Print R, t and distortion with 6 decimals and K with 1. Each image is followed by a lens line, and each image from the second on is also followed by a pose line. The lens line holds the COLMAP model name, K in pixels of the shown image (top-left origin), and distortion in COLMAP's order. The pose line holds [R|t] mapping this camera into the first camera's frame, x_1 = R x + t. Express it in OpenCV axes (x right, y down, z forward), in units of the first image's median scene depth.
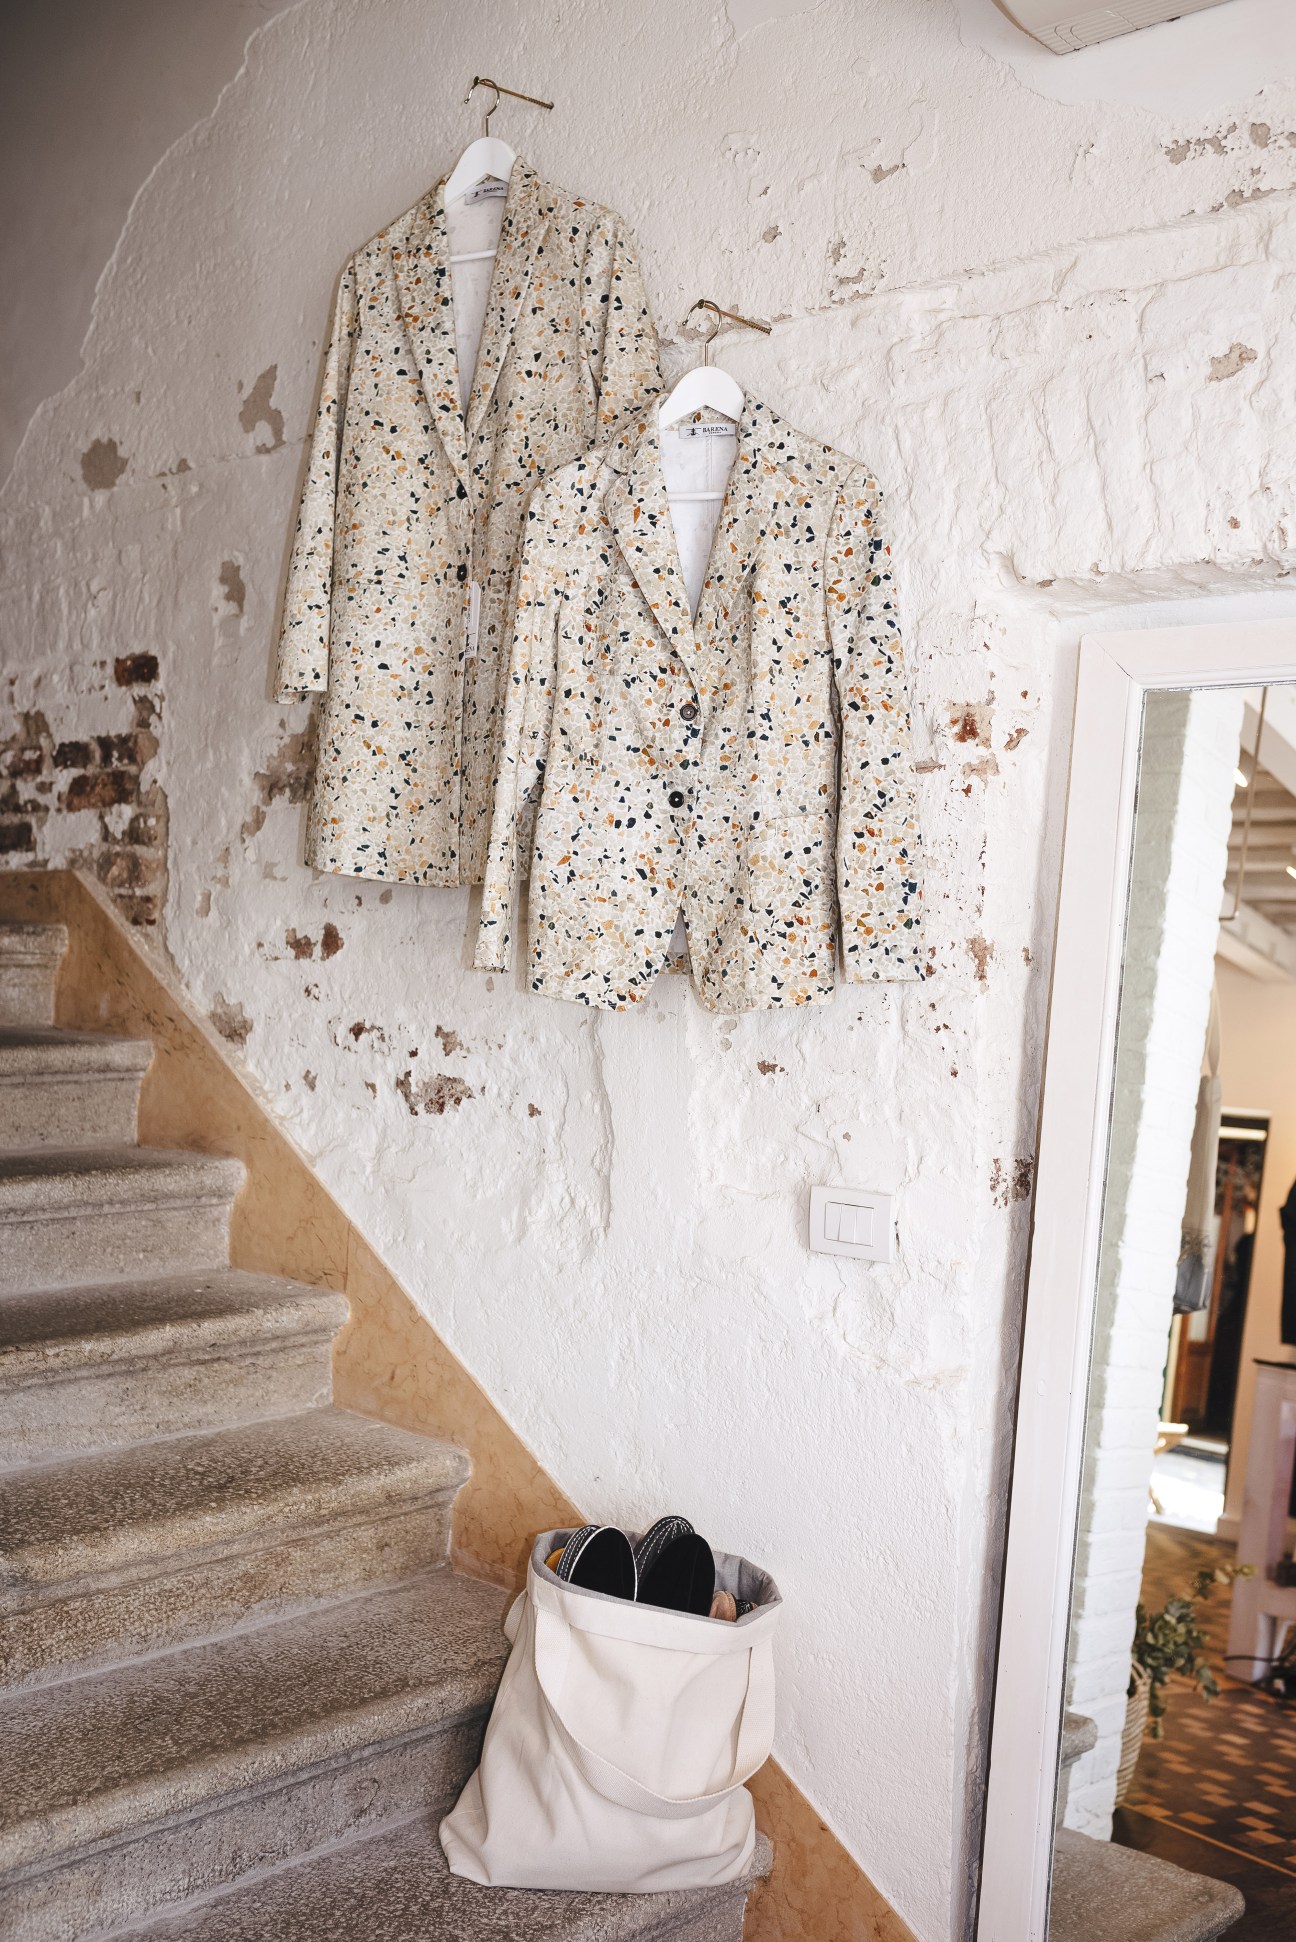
lens RADIAL K [[1862.4, 0, 648.0], [0, 1862.4, 971.0], [0, 0, 1]] dist [-0.071512, 0.113131]
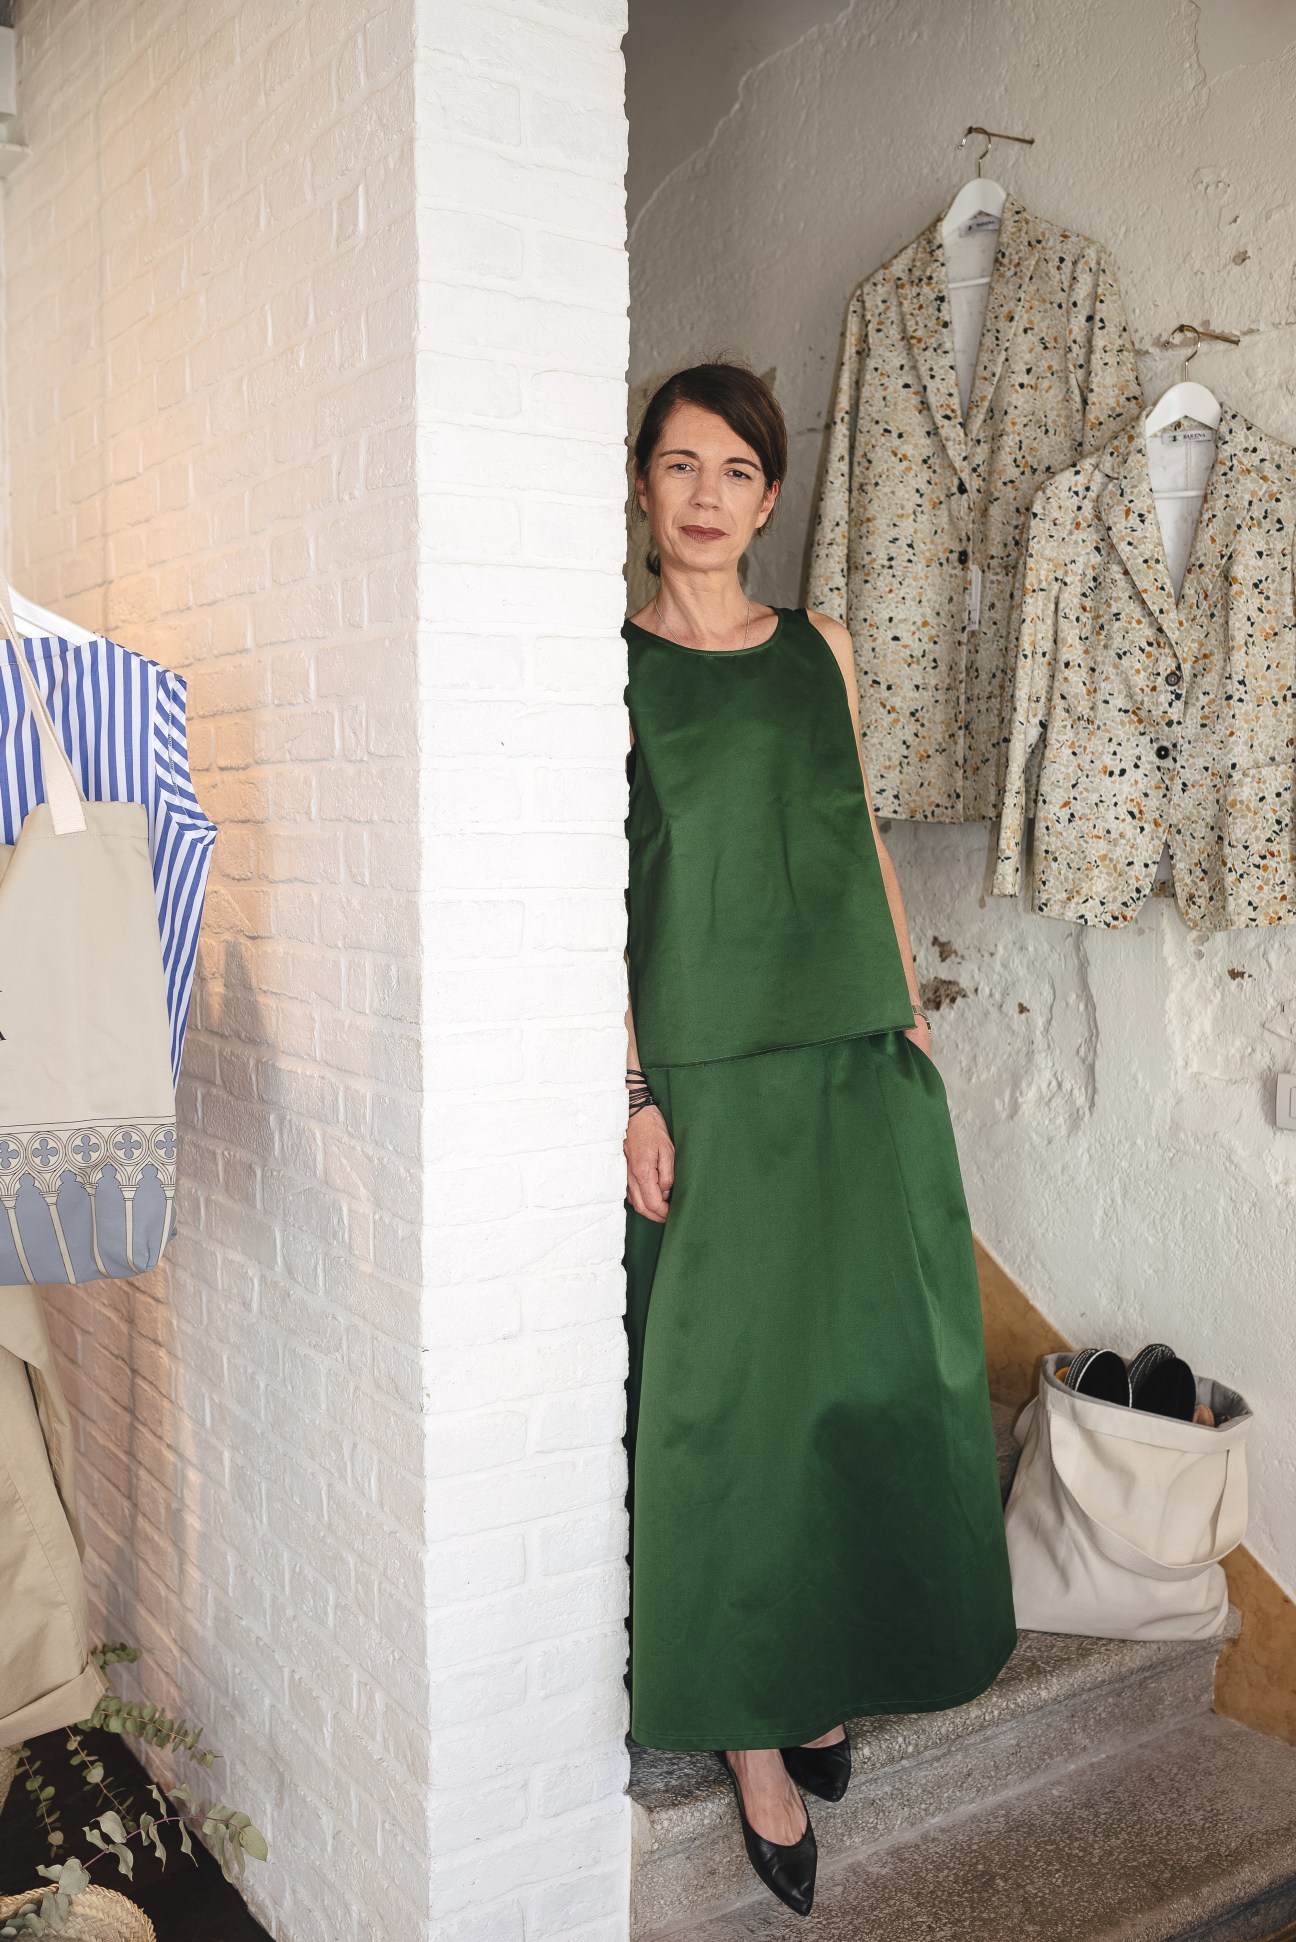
lens RADIAL K [[1862.4, 0, 648.0], [0, 1862.4, 971.0], [0, 0, 1]] dist [-0.071512, 0.113131]
pose [[0.983235, -0.007303, -0.182194, -0.090831], [0.019599, 0.997642, 0.065781, -0.035586], [0.181284, -0.068249, 0.981060, -0.230617]]
